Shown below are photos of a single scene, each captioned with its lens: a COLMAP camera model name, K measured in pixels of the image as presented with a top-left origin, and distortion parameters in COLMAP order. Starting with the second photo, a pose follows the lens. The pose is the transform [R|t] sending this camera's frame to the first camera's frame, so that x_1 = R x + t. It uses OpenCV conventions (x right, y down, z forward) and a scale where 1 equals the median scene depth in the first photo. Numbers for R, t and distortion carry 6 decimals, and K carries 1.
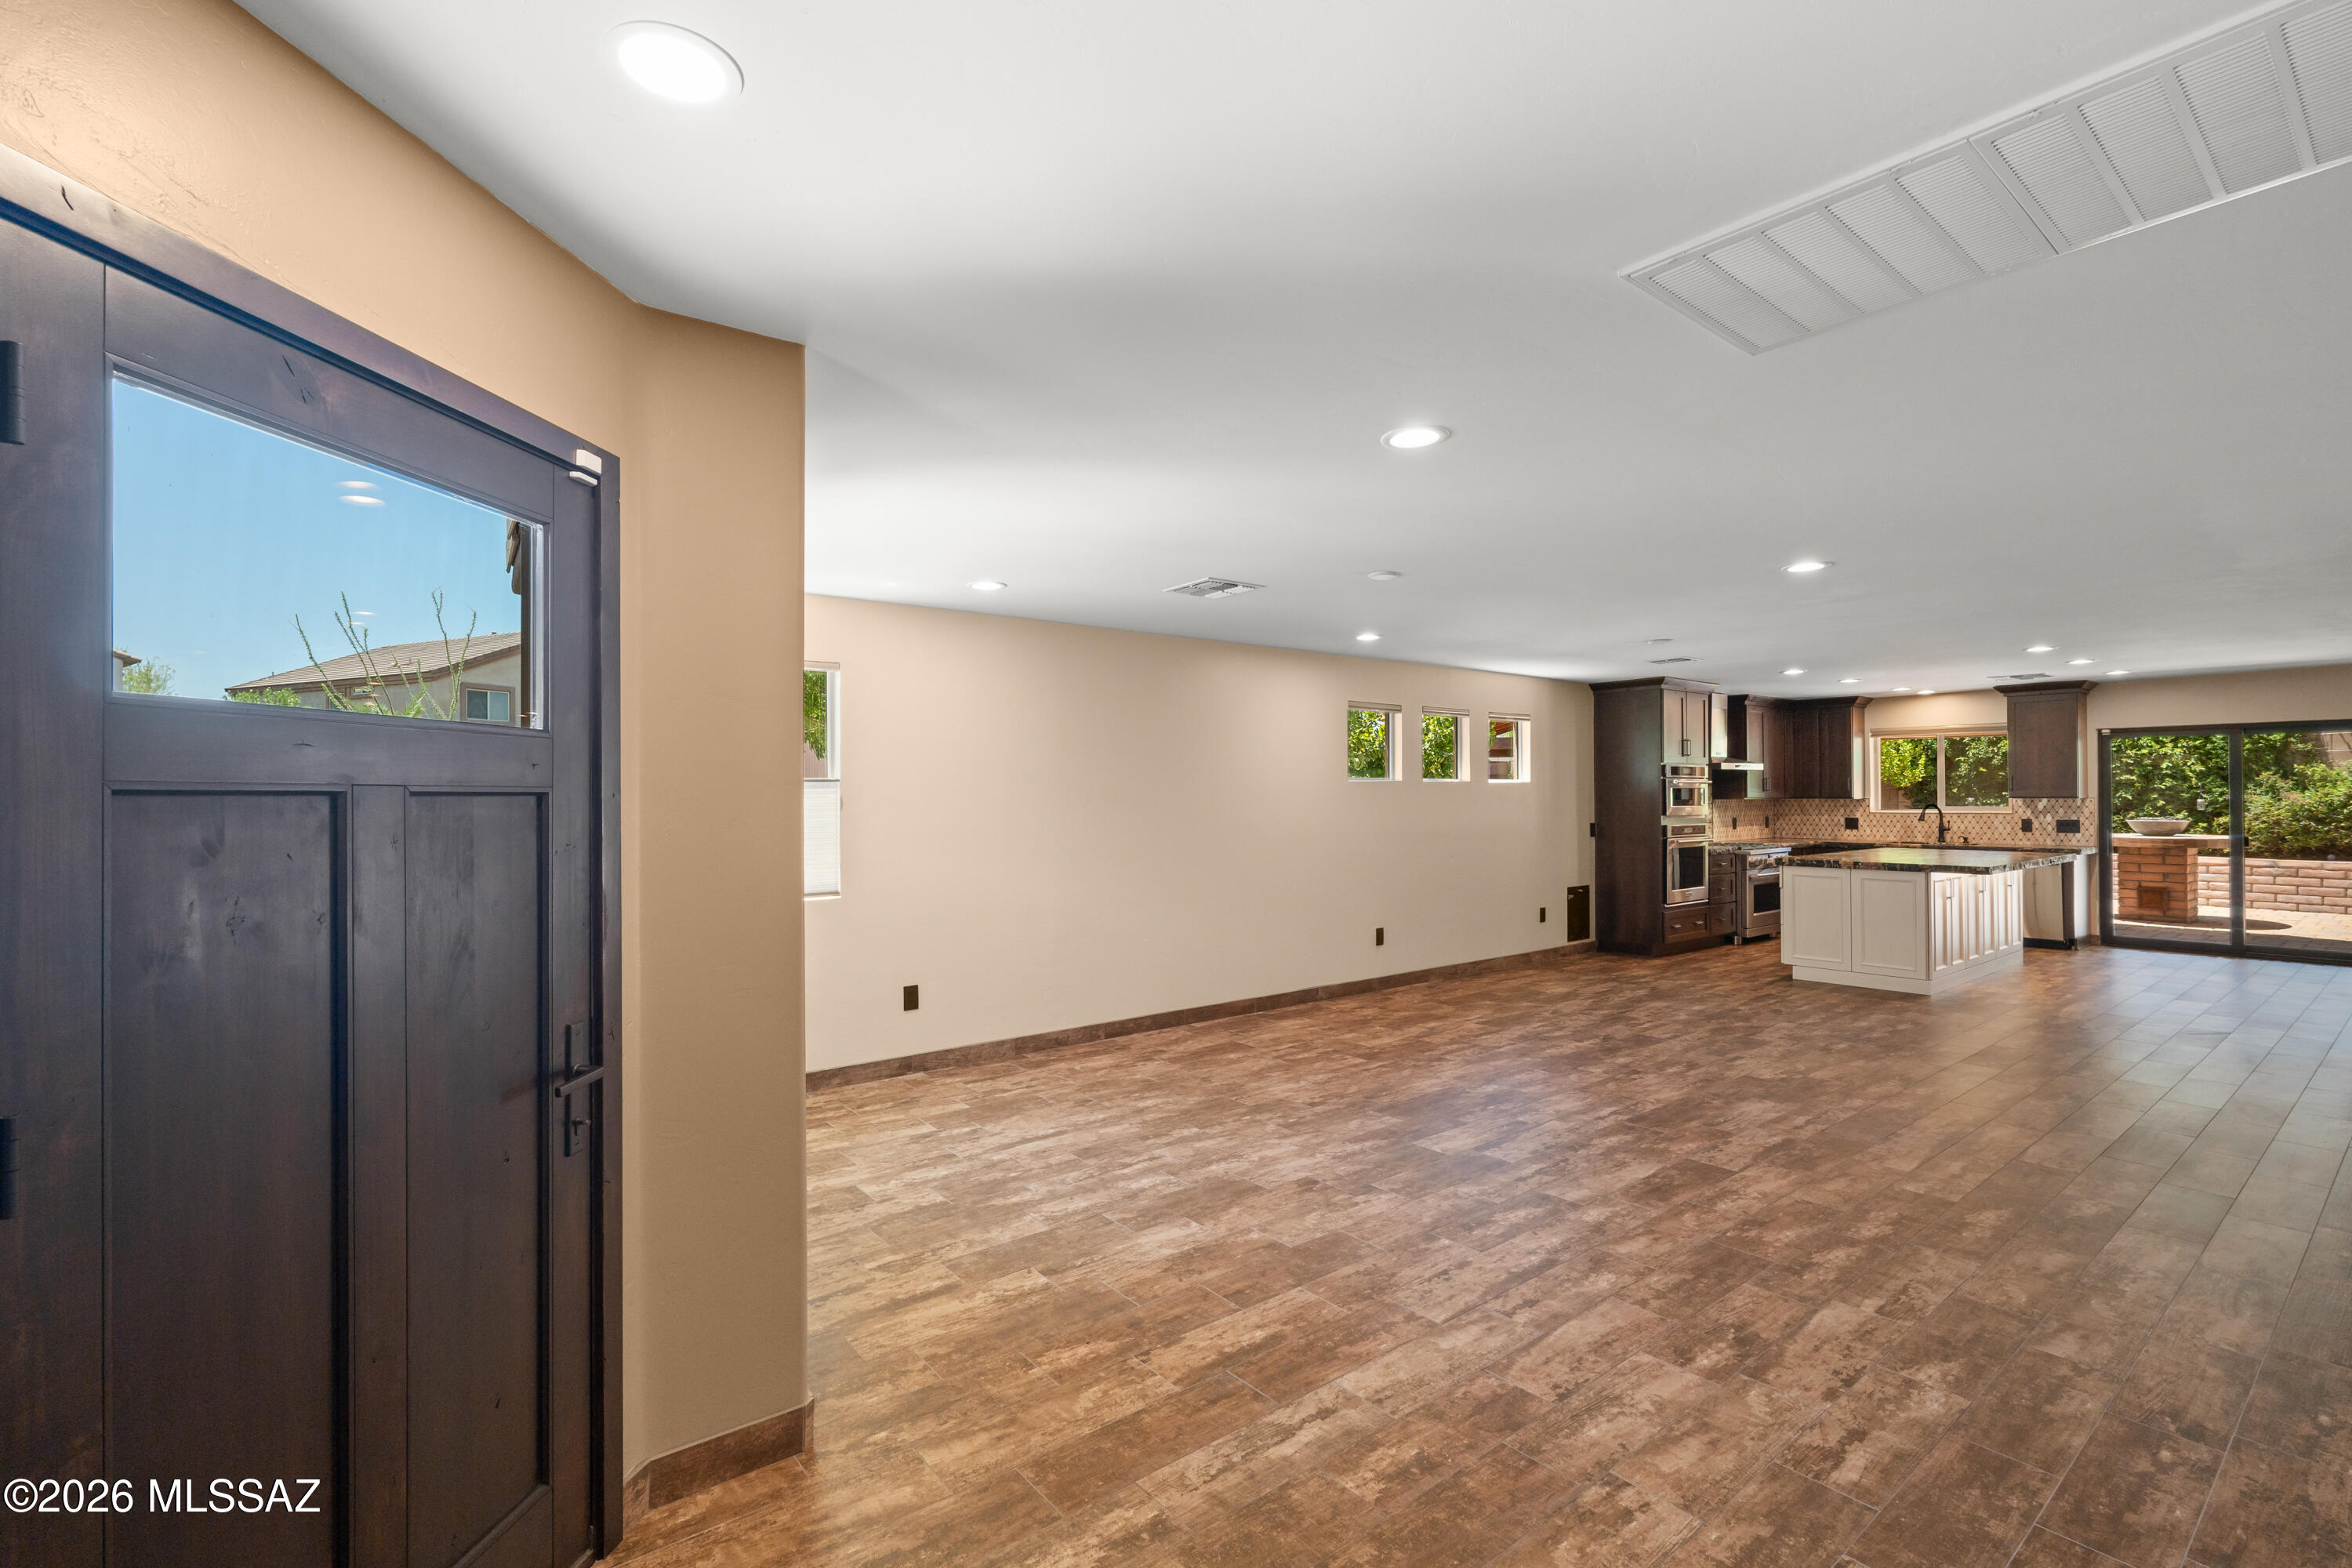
lens RADIAL K [[1042.5, 0, 1171.1], [0, 1042.5, 784.7], [0, 0, 1]] dist [-0.002842, -0.000238]
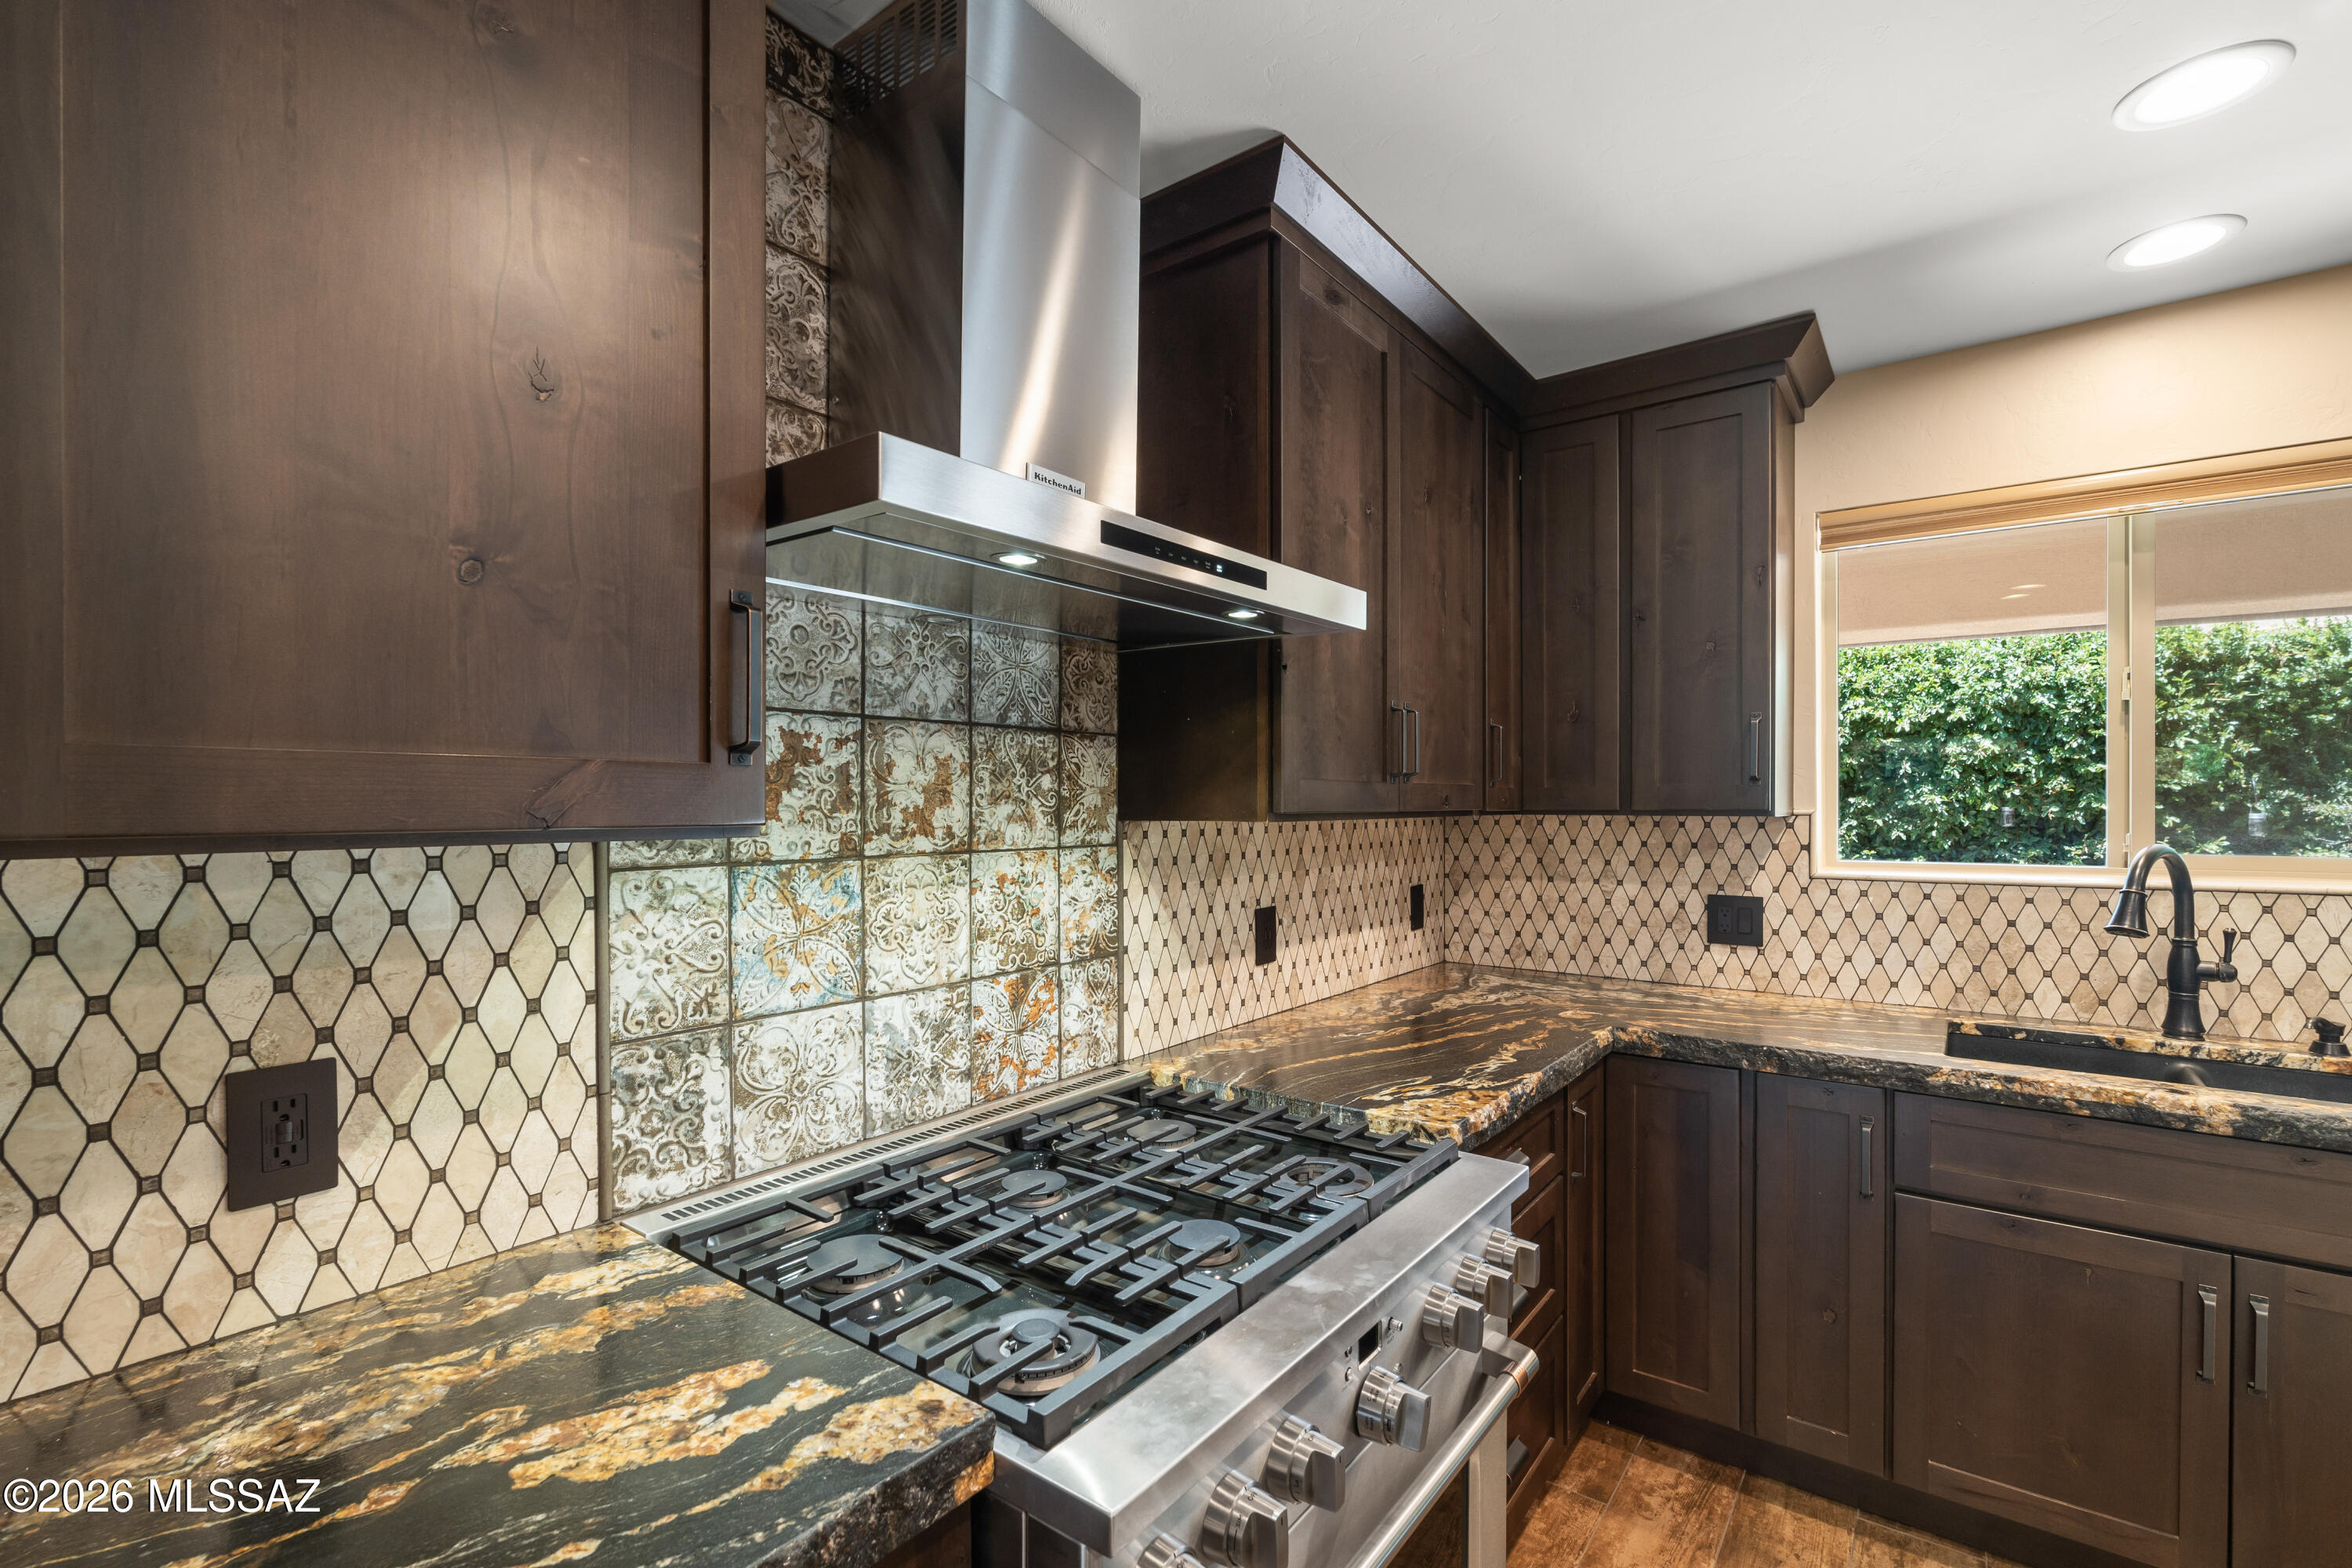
lens RADIAL K [[1043.3, 0, 1170.6], [0, 1043.3, 810.0], [0, 0, 1]] dist [-0.001903, -0.000175]
pose [[0.967598, 0.001904, 0.252490, 1.198170], [-0.006580, 0.999822, 0.017674, 0.022607], [-0.252411, -0.018763, 0.967438, 2.050179]]
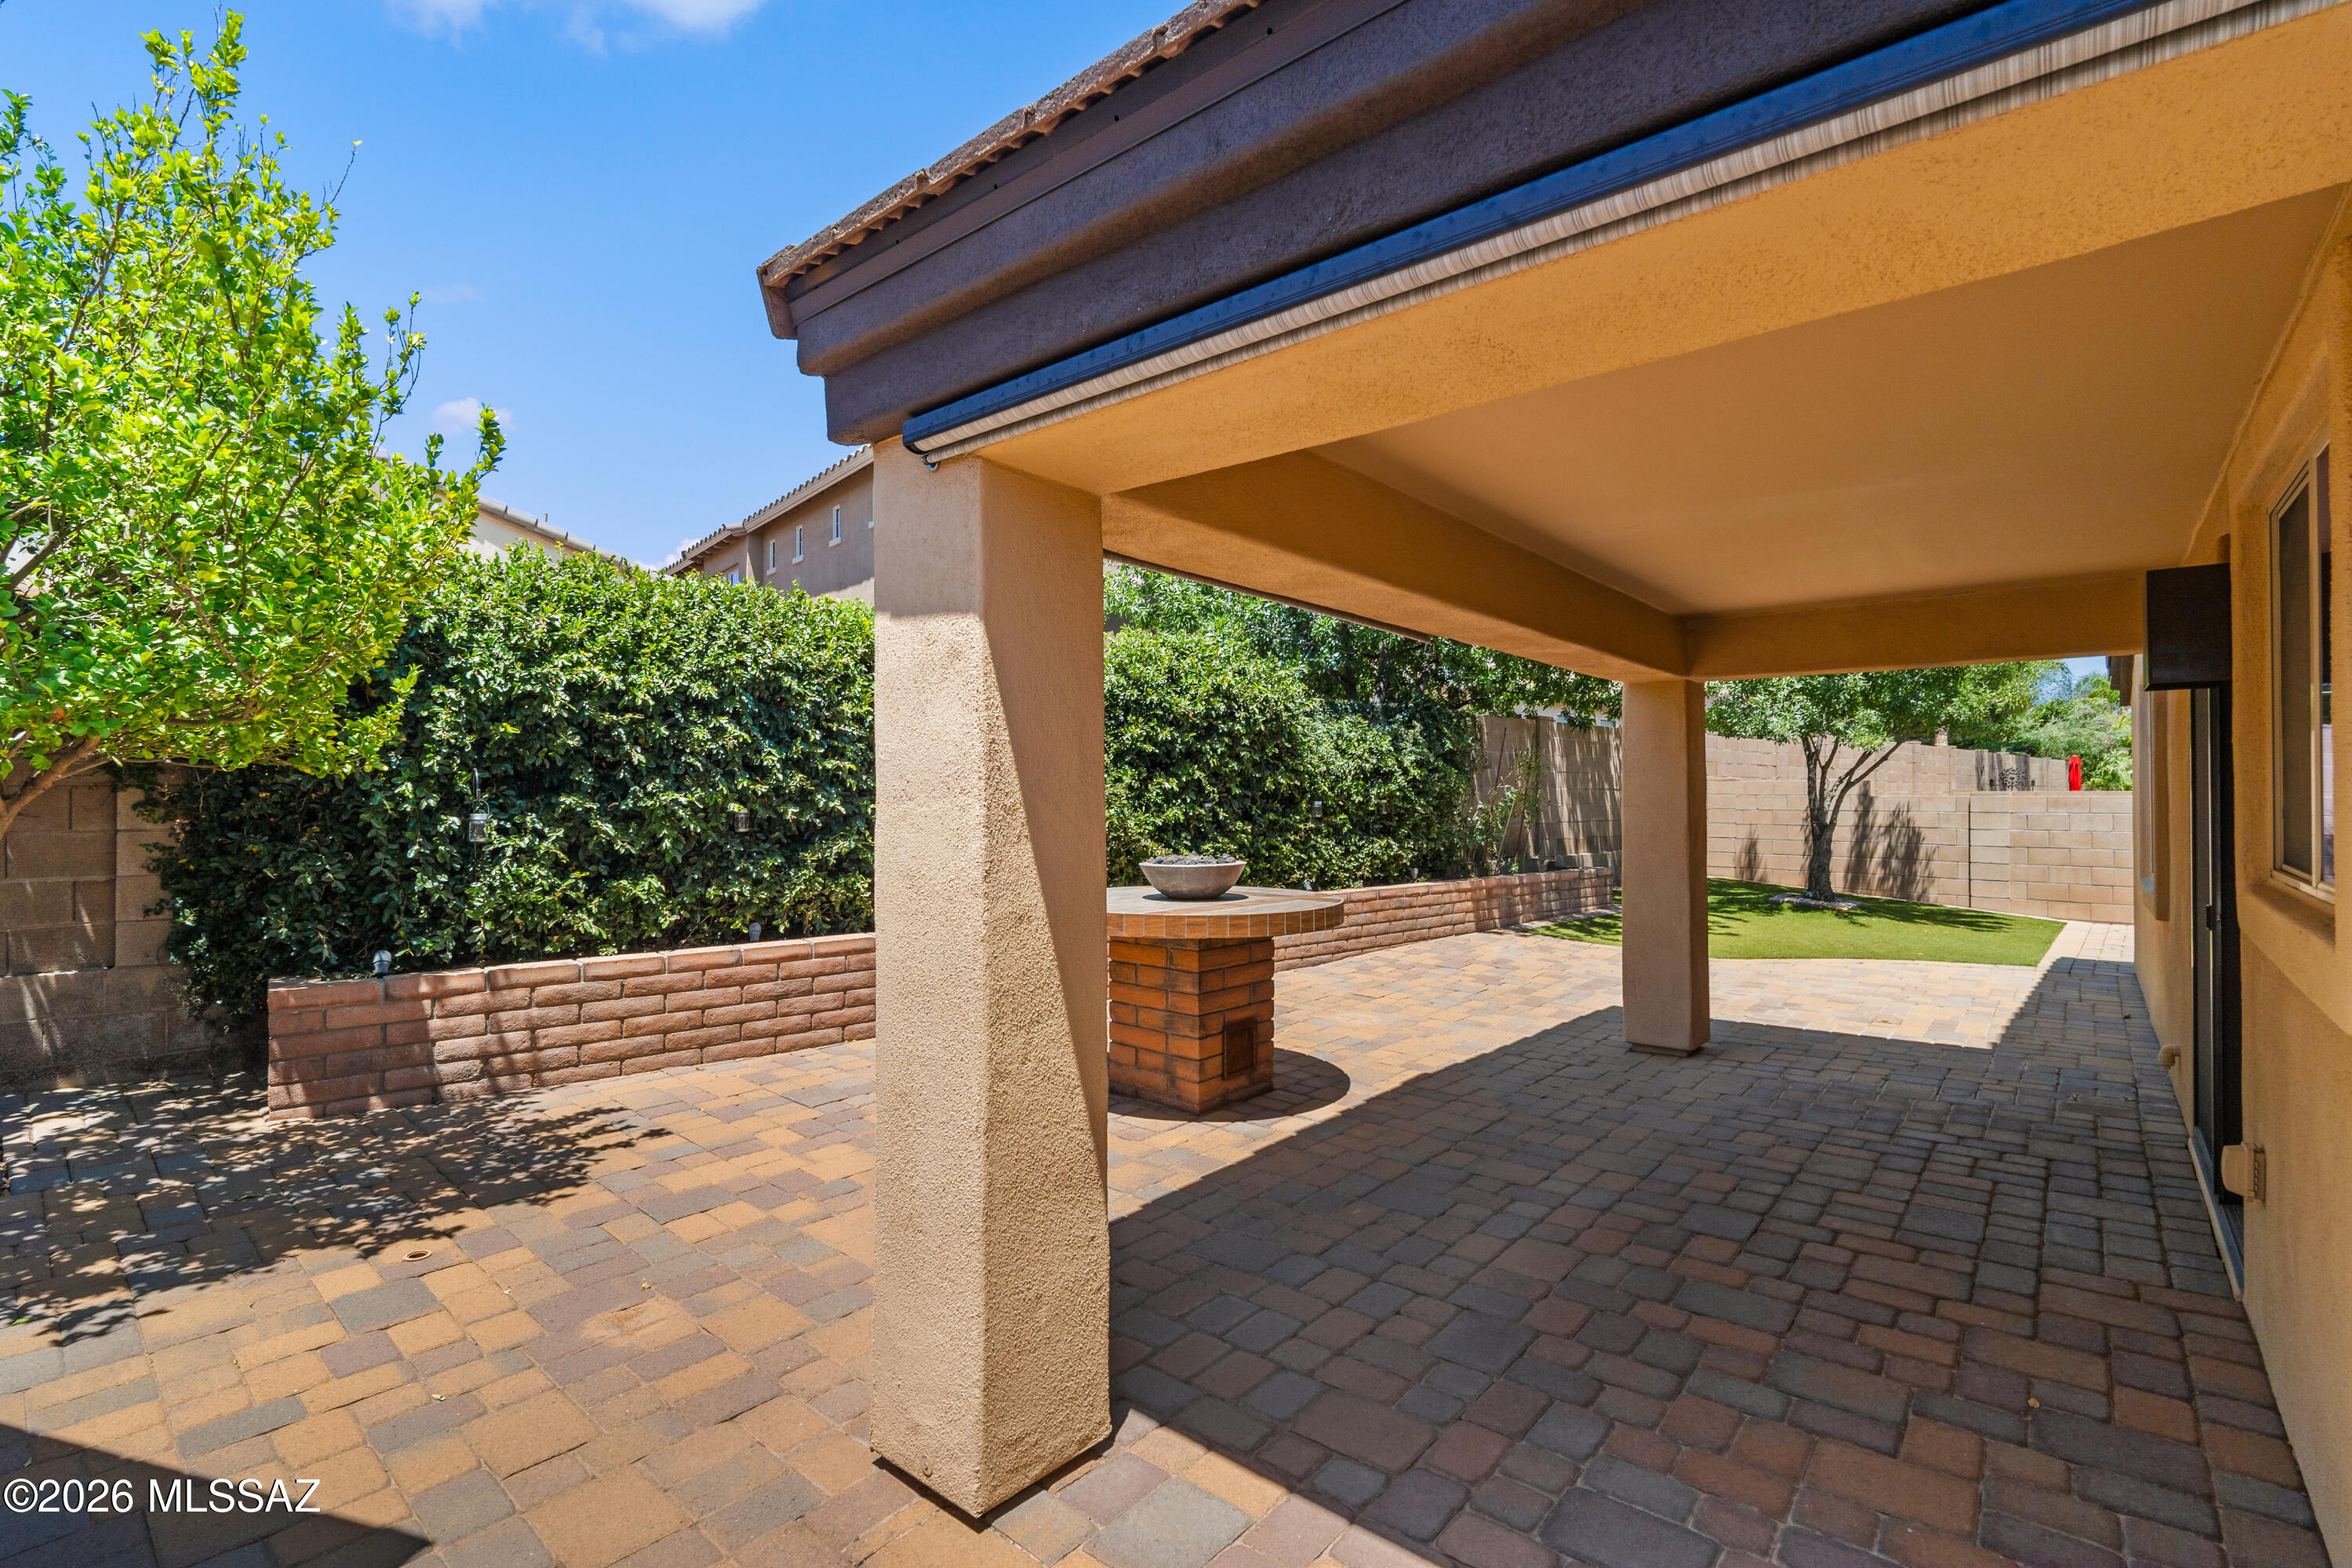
lens RADIAL K [[1042.5, 0, 1171.1], [0, 1042.5, 784.7], [0, 0, 1]] dist [-0.002842, -0.000238]
pose [[-0.199911, 0.015649, 0.979689, 1.454928], [-0.010566, 0.999780, -0.018126, 0.026980], [-0.979757, -0.013975, -0.199701, 3.056735]]
